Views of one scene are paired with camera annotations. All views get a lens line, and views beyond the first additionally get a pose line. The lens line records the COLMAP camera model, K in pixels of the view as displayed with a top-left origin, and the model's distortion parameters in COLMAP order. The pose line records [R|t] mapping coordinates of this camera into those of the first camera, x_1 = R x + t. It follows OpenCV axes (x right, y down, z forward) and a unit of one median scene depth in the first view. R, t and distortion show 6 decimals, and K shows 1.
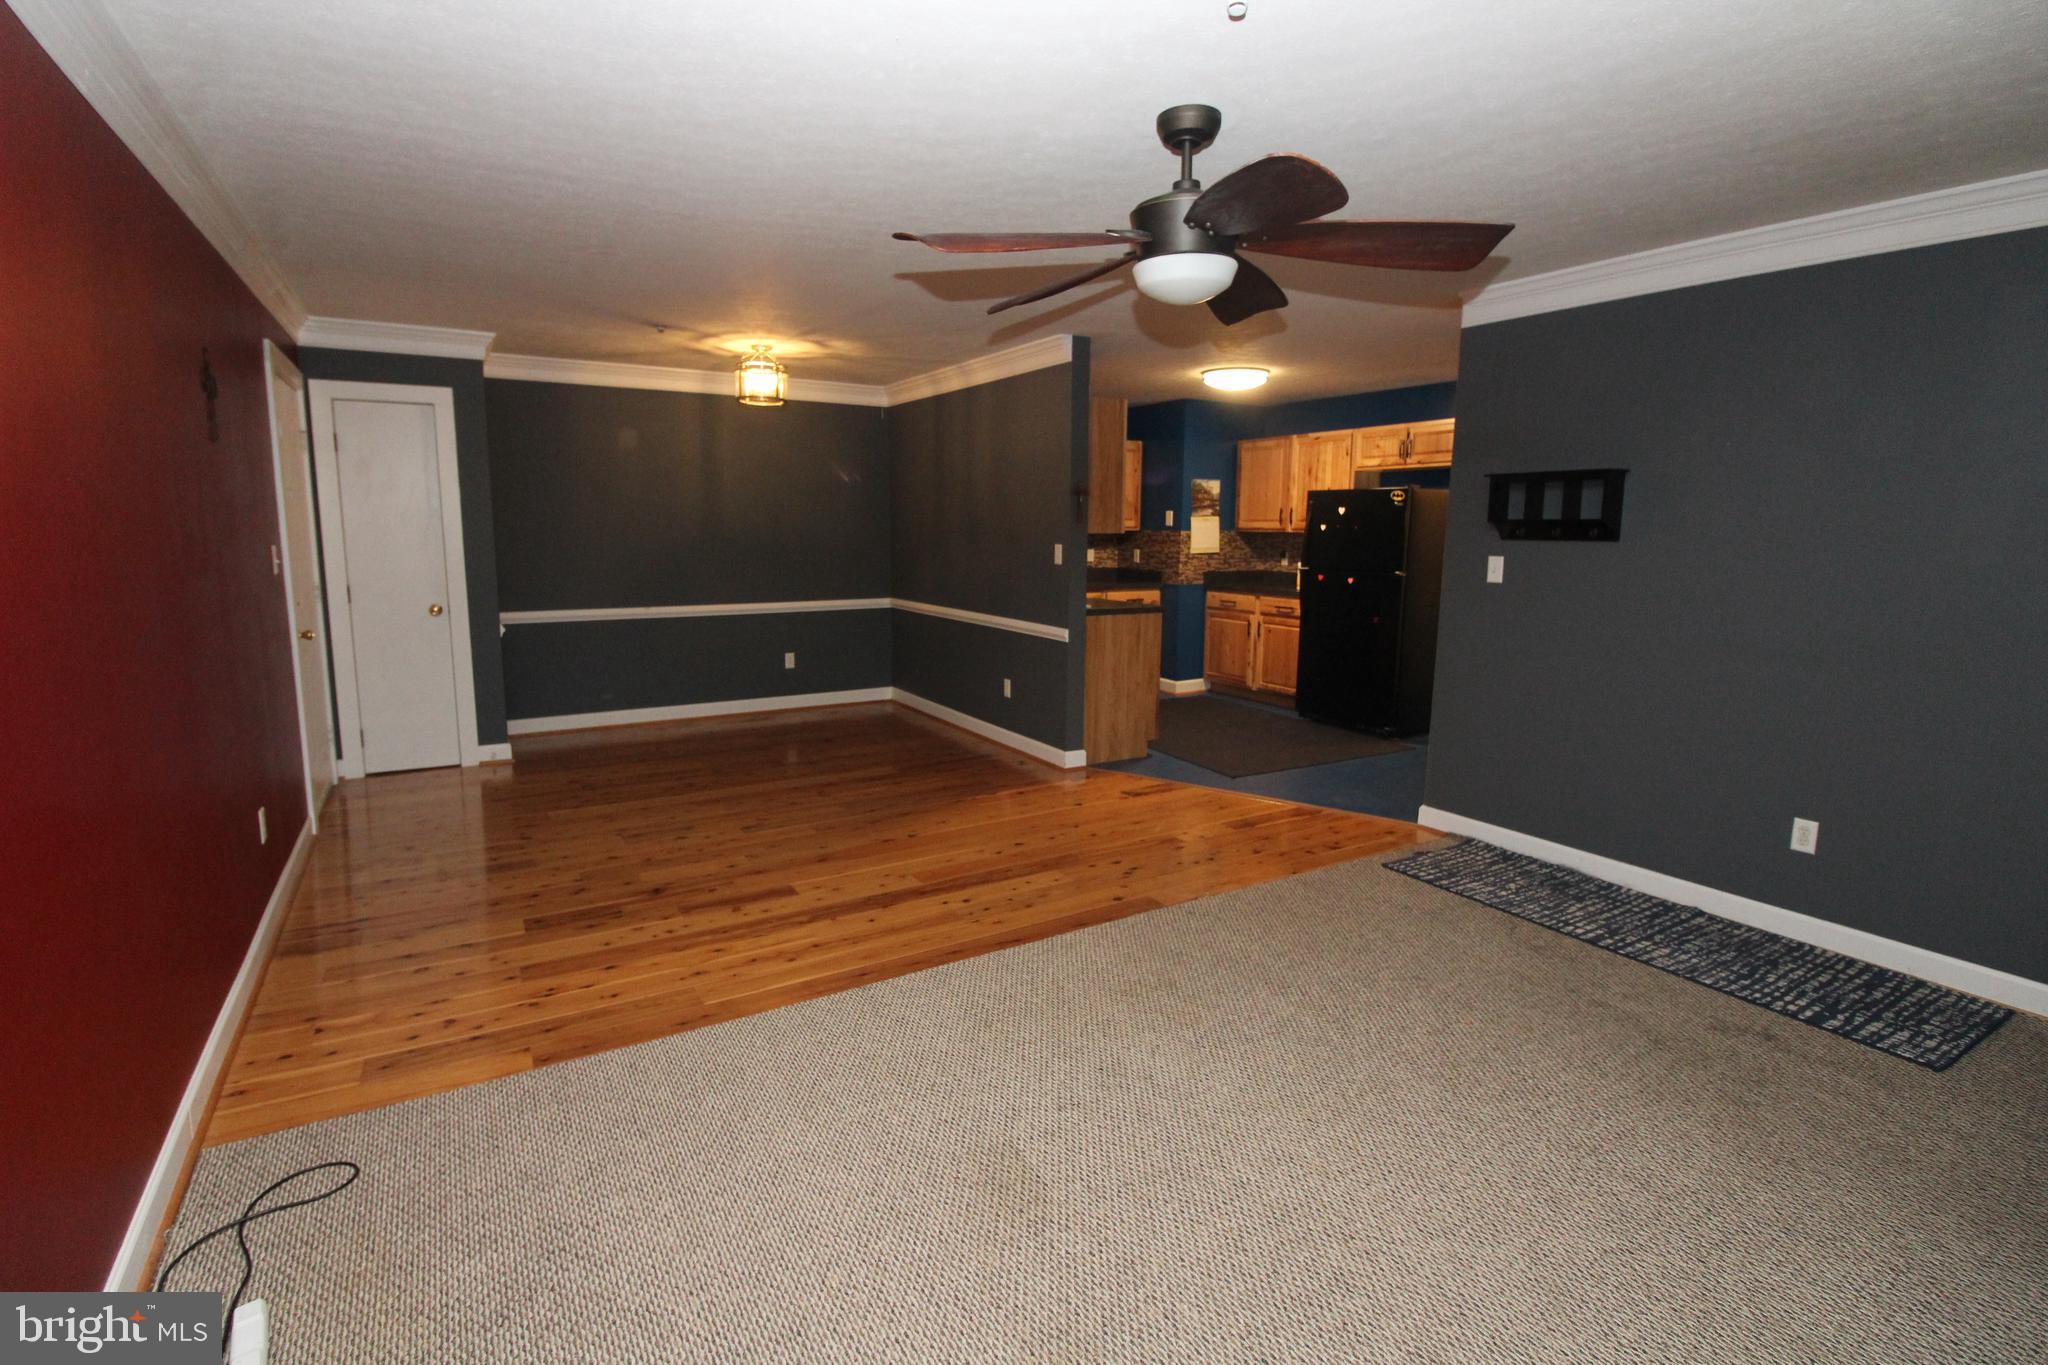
lens RADIAL K [[947.4, 0, 1011.4], [0, 947.4, 656.2], [0, 0, 1]] dist [-0.006876, -0.010381]
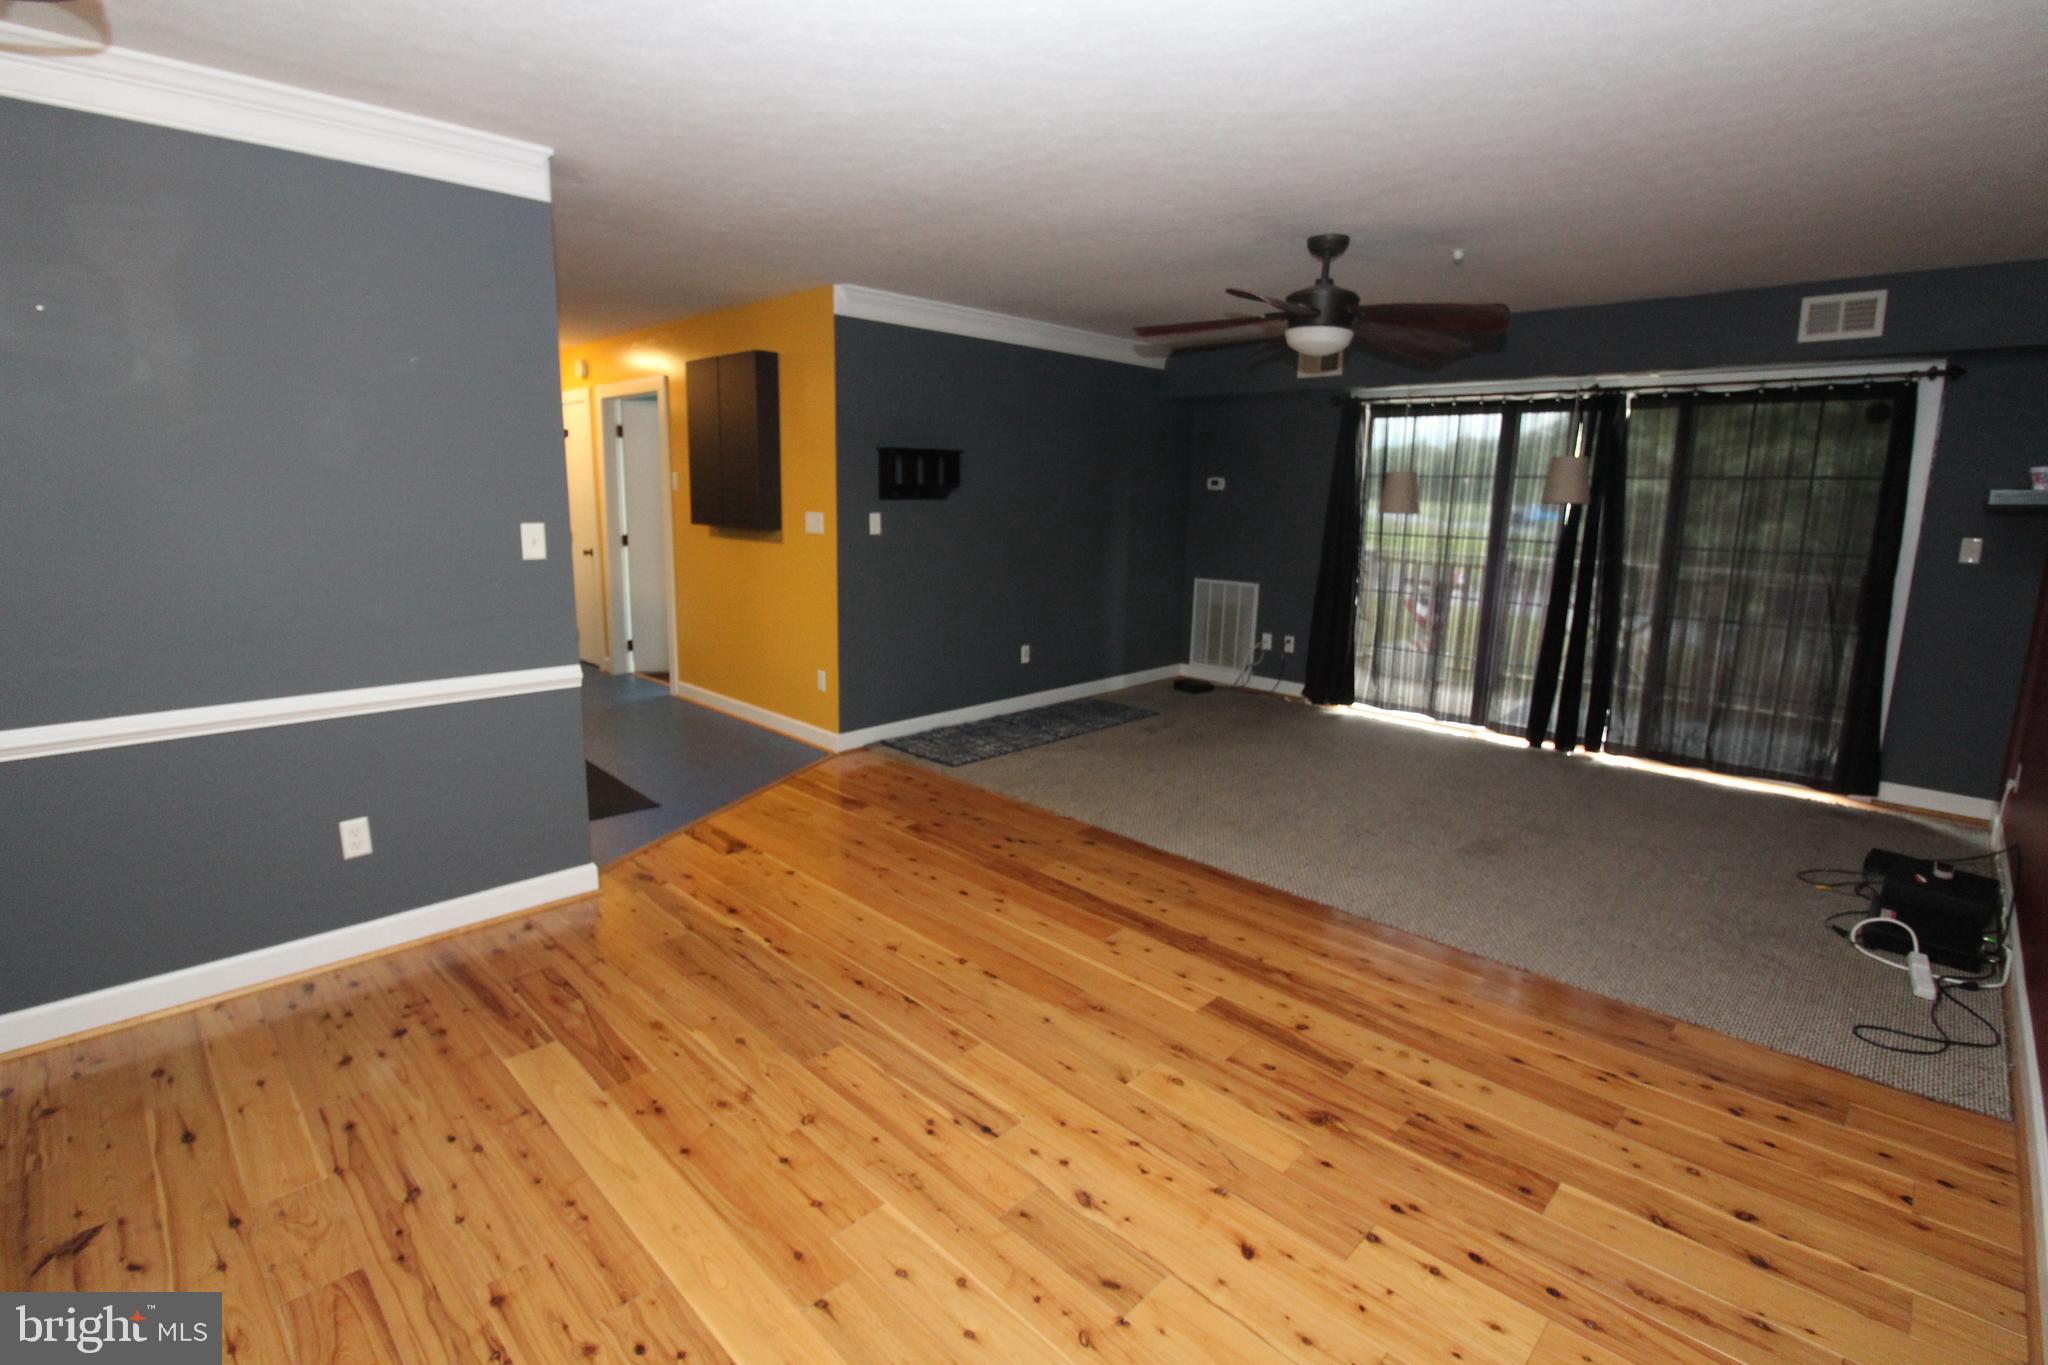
lens RADIAL K [[947.4, 0, 1010.0], [0, 947.4, 663.6], [0, 0, 1]] dist [-0.006876, -0.010381]
pose [[-0.246771, -0.187820, 0.950699, -0.593917], [0.117669, 0.967972, 0.221775, -0.133997], [-0.961903, 0.166596, -0.216767, 0.894209]]
